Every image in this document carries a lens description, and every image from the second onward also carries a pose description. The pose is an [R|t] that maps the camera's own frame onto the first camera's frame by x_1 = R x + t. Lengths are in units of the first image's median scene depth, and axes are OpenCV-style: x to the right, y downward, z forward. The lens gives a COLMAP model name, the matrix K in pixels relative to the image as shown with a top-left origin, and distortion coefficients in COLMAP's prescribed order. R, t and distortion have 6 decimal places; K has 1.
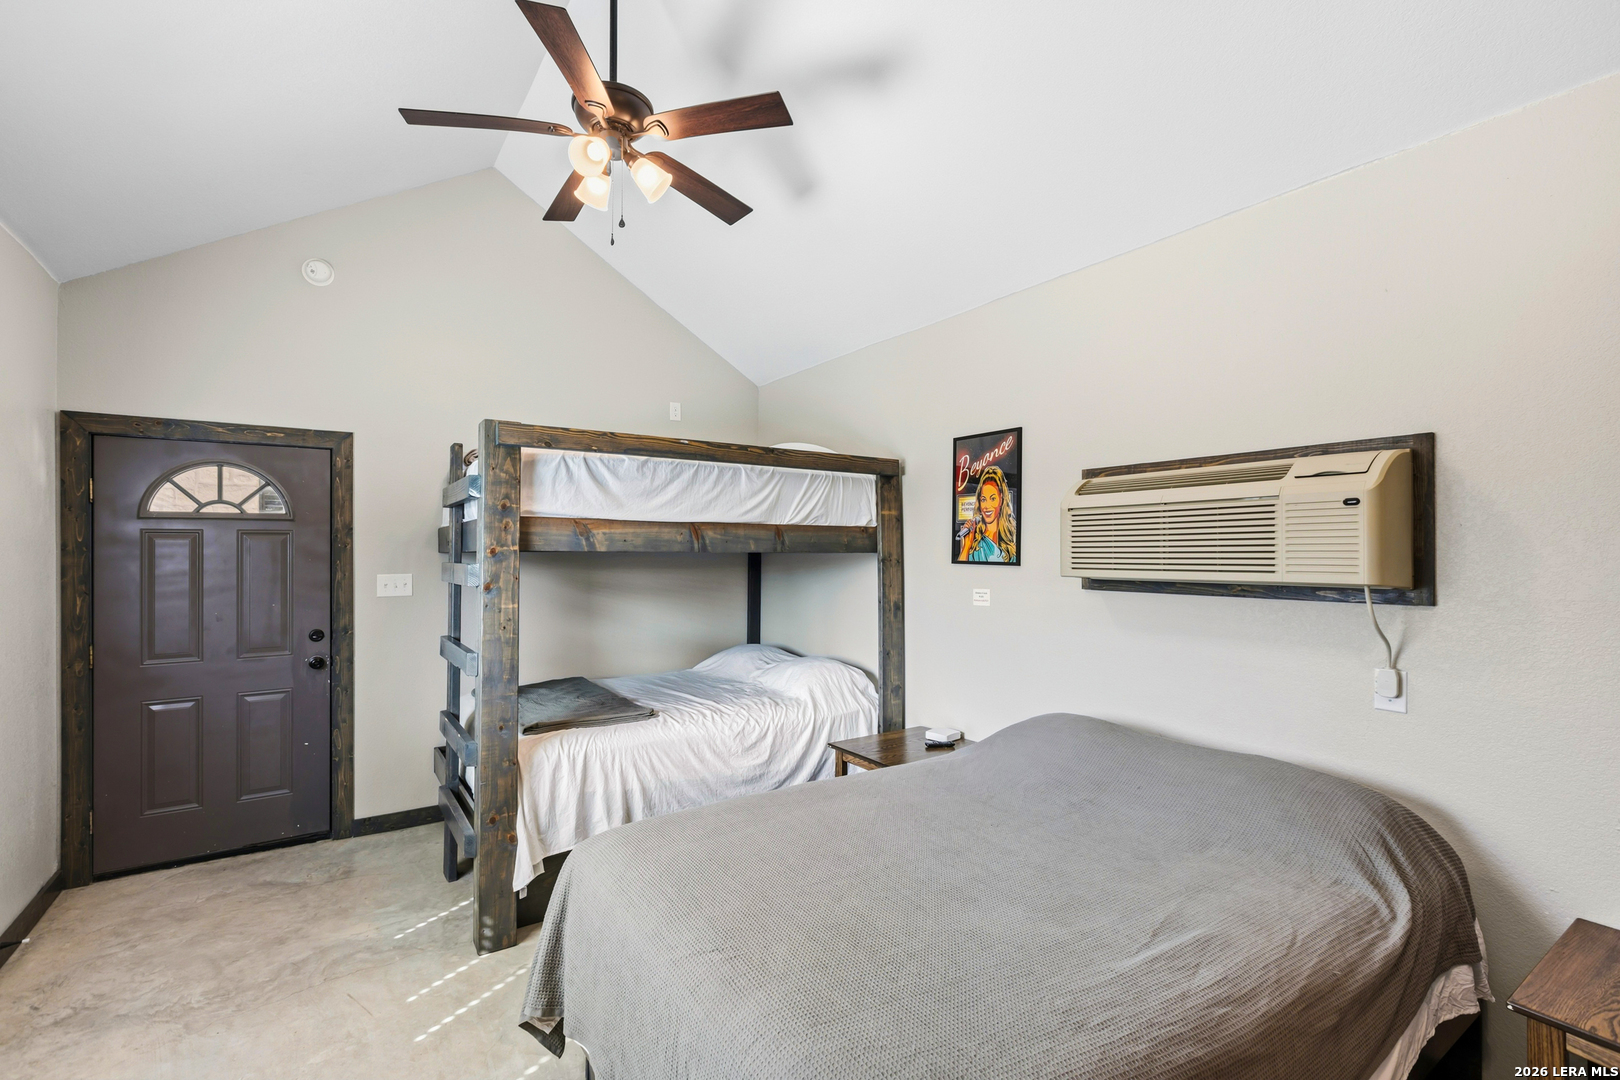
lens RADIAL K [[728.8, 0, 814.0], [0, 728.8, 527.0], [0, 0, 1]] dist [0.003007, -0.001273]
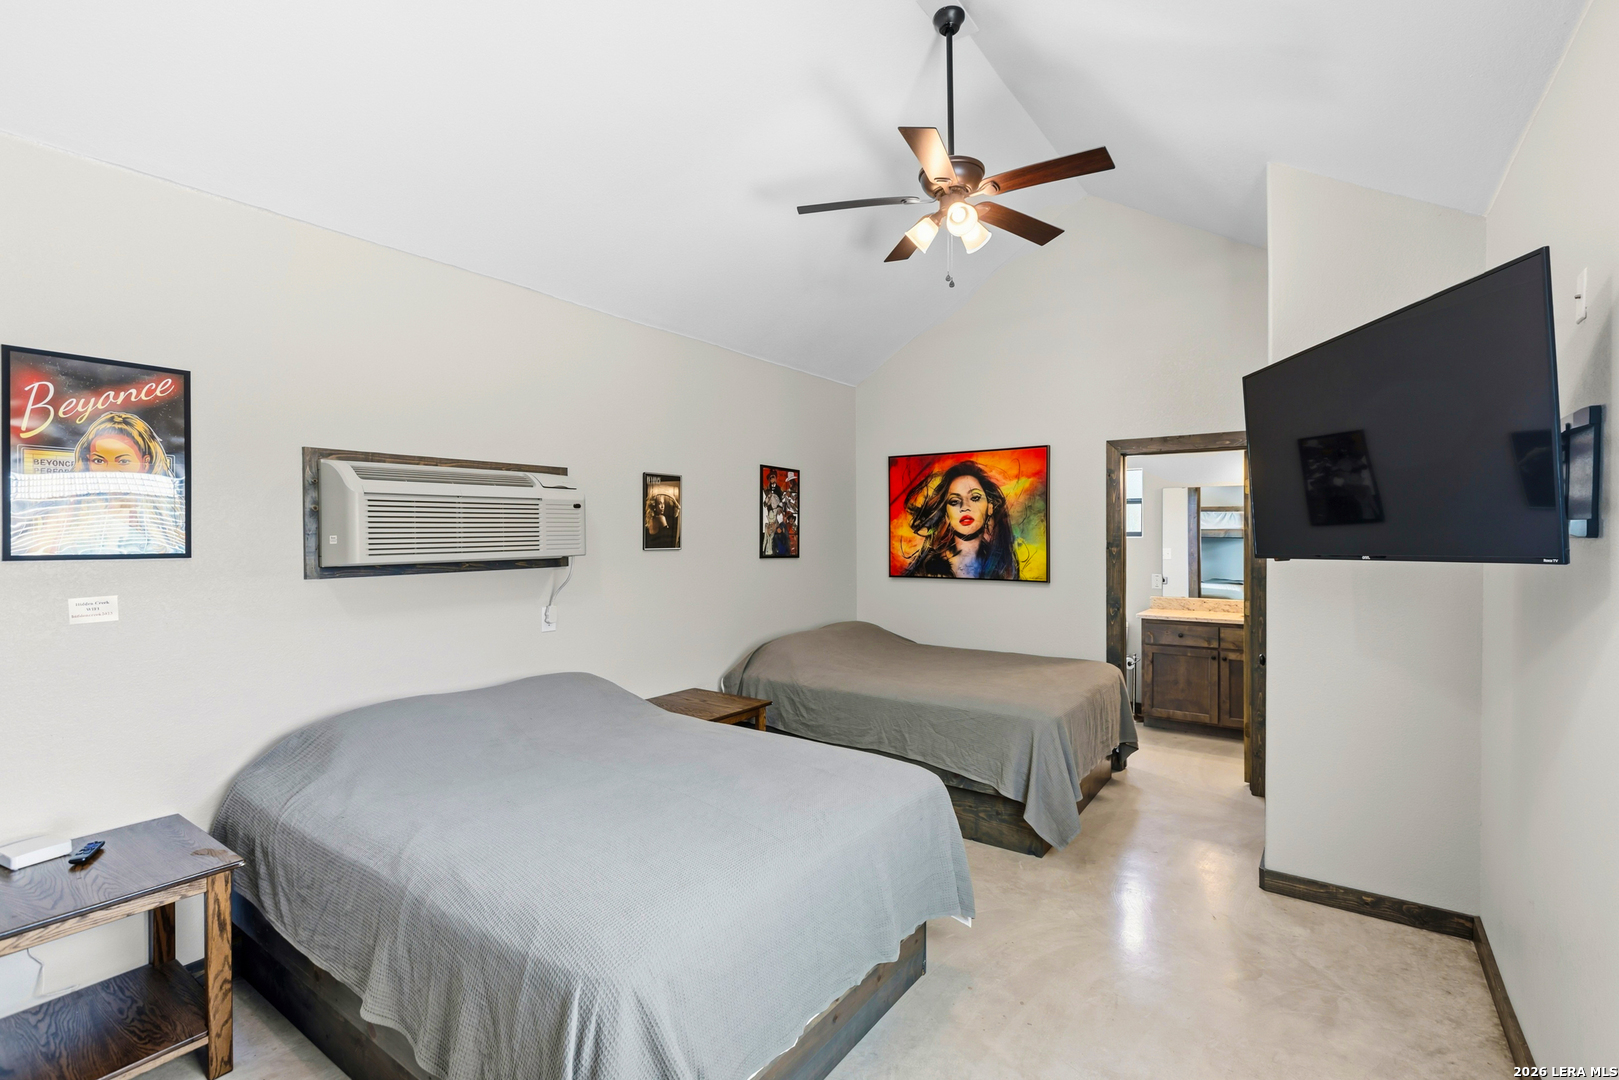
lens RADIAL K [[728.3, 0, 813.5], [0, 728.3, 527.1], [0, 0, 1]] dist [0.003007, -0.001273]
pose [[-0.345028, 0.012517, 0.938509, -0.792362], [-0.022328, 0.999519, -0.021539, 0.029162], [-0.938327, -0.028386, -0.344582, 0.824090]]
